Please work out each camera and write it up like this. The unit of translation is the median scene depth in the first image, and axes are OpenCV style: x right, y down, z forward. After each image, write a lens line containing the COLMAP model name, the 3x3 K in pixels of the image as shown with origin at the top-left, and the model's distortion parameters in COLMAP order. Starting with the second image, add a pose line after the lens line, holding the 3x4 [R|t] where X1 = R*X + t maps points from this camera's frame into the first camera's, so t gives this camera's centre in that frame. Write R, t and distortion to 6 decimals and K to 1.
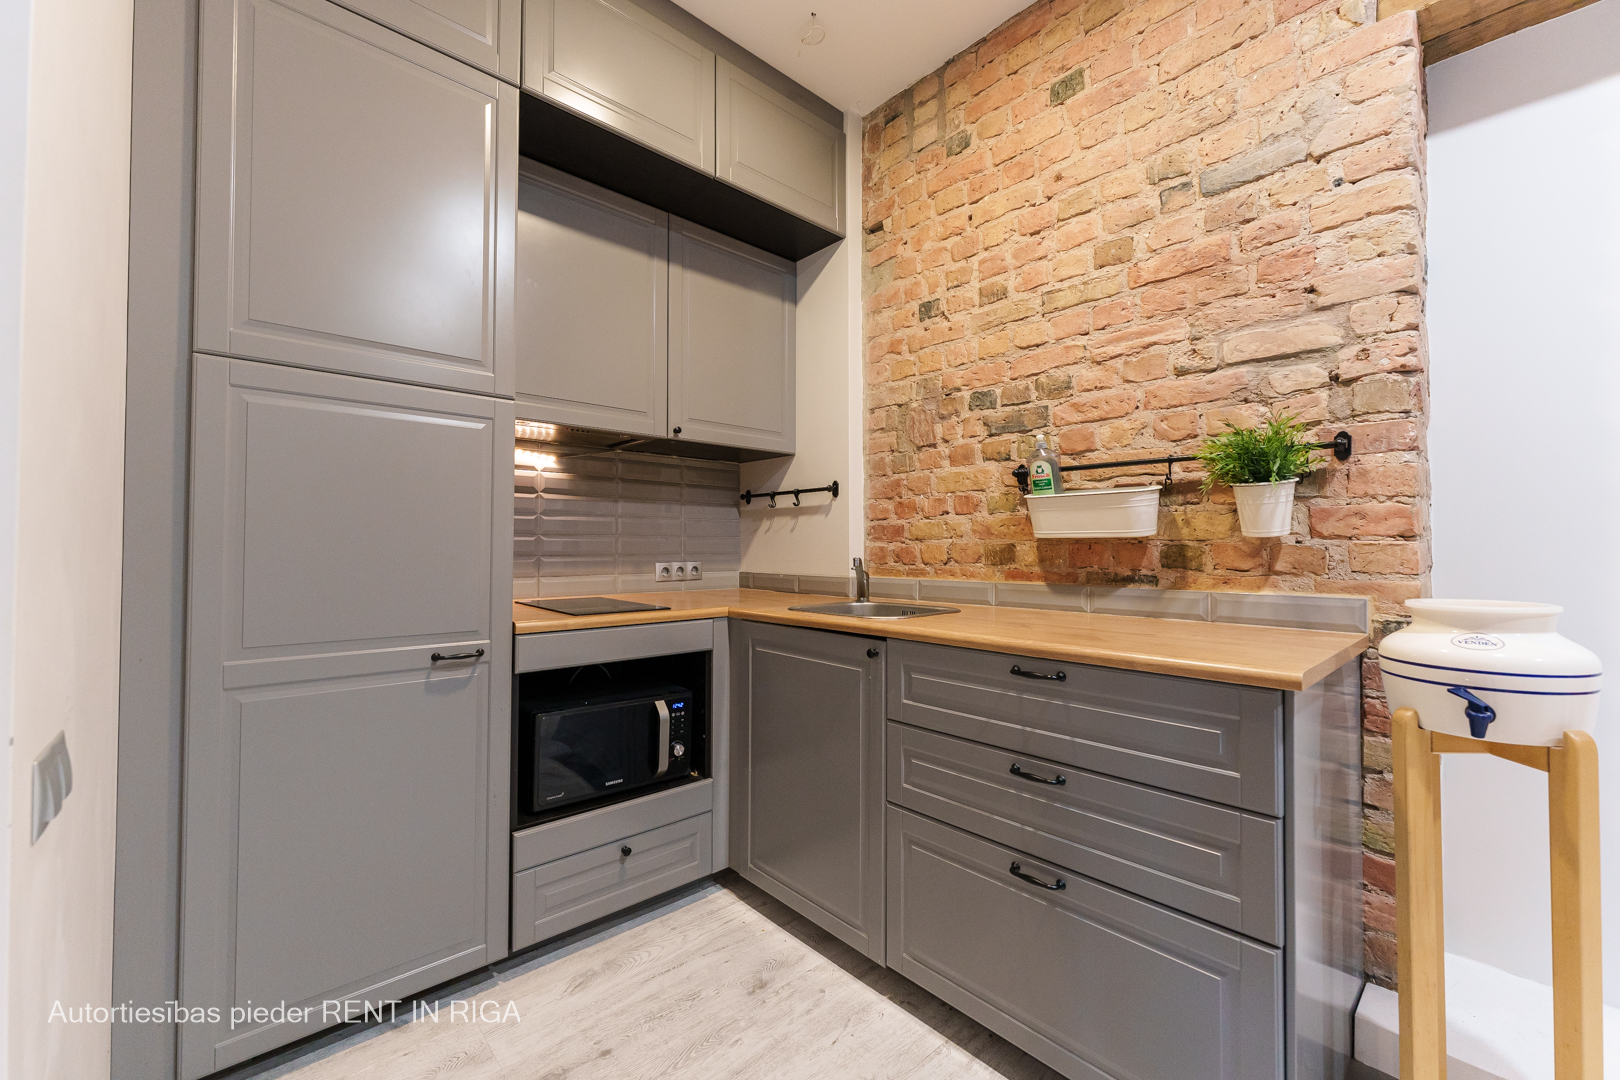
lens RADIAL K [[654.3, 0, 810.0], [0, 654.3, 540.0], [0, 0, 1]] dist [-0.000426, -0.000020]
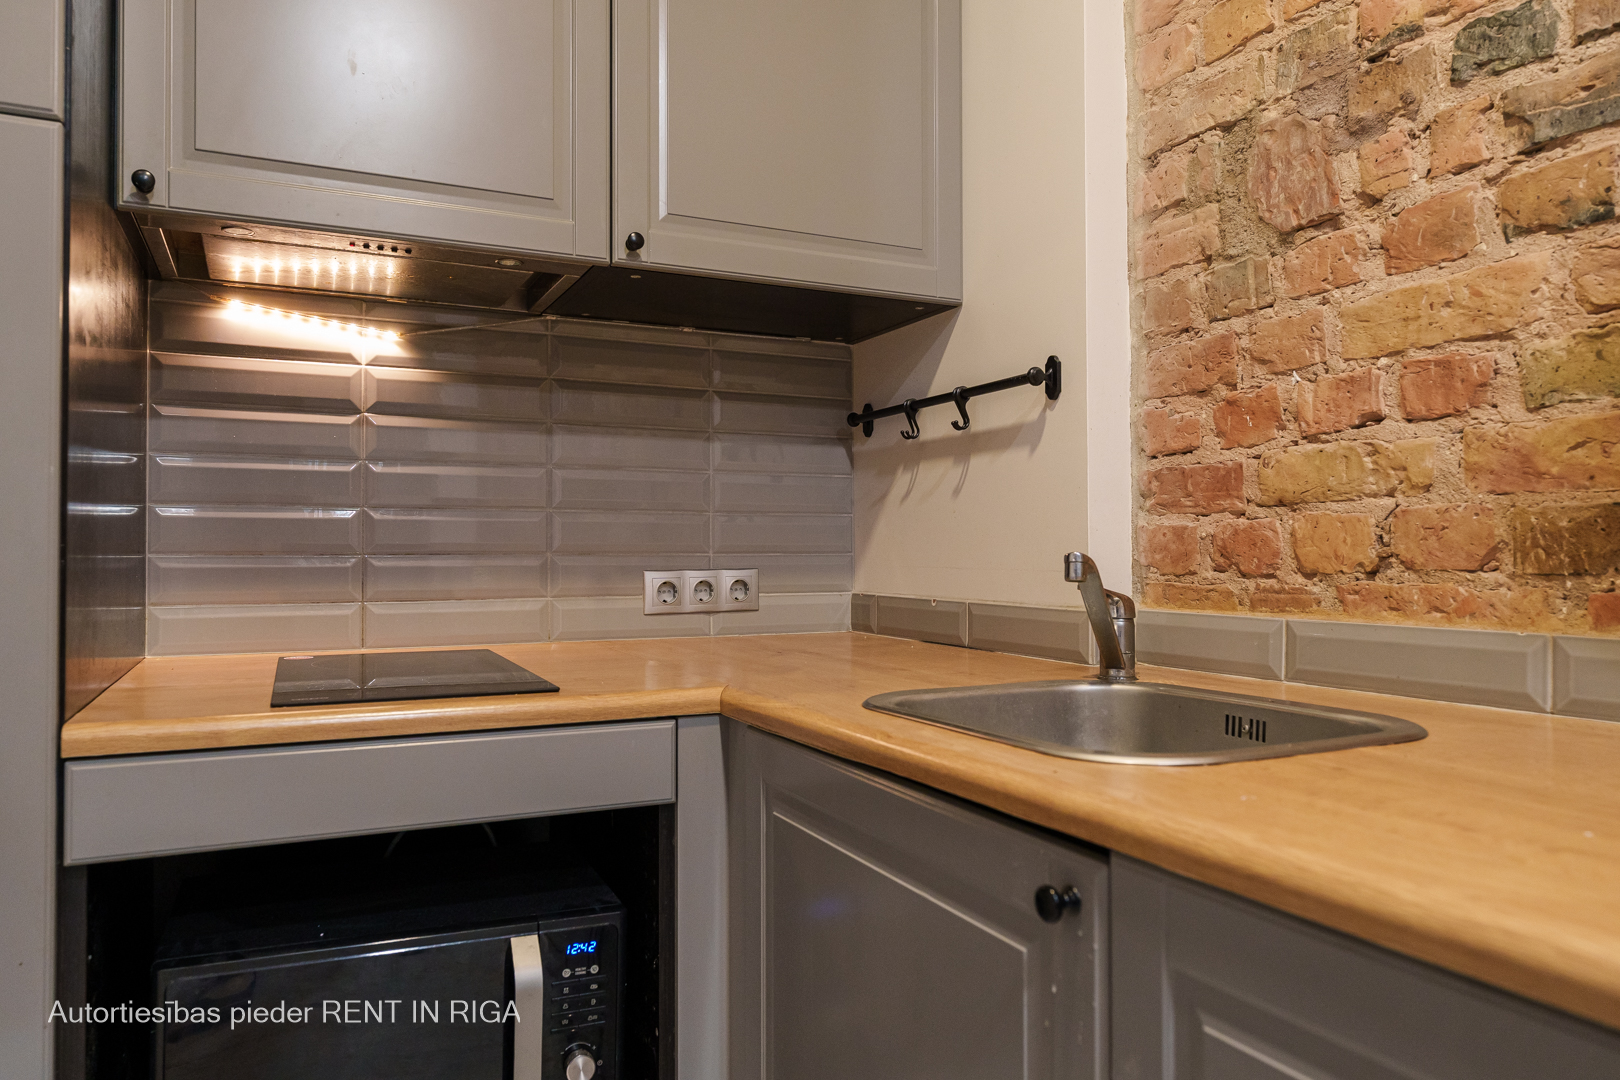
lens RADIAL K [[1071.3, 0, 810.0], [0, 1071.3, 540.0], [0, 0, 1]] dist [0.001265, 0.000397]
pose [[0.957354, -0.006606, -0.288841, 0.089323], [0.006340, 0.999978, -0.001855, 0.017946], [0.288847, -0.000055, 0.957375, 0.390649]]
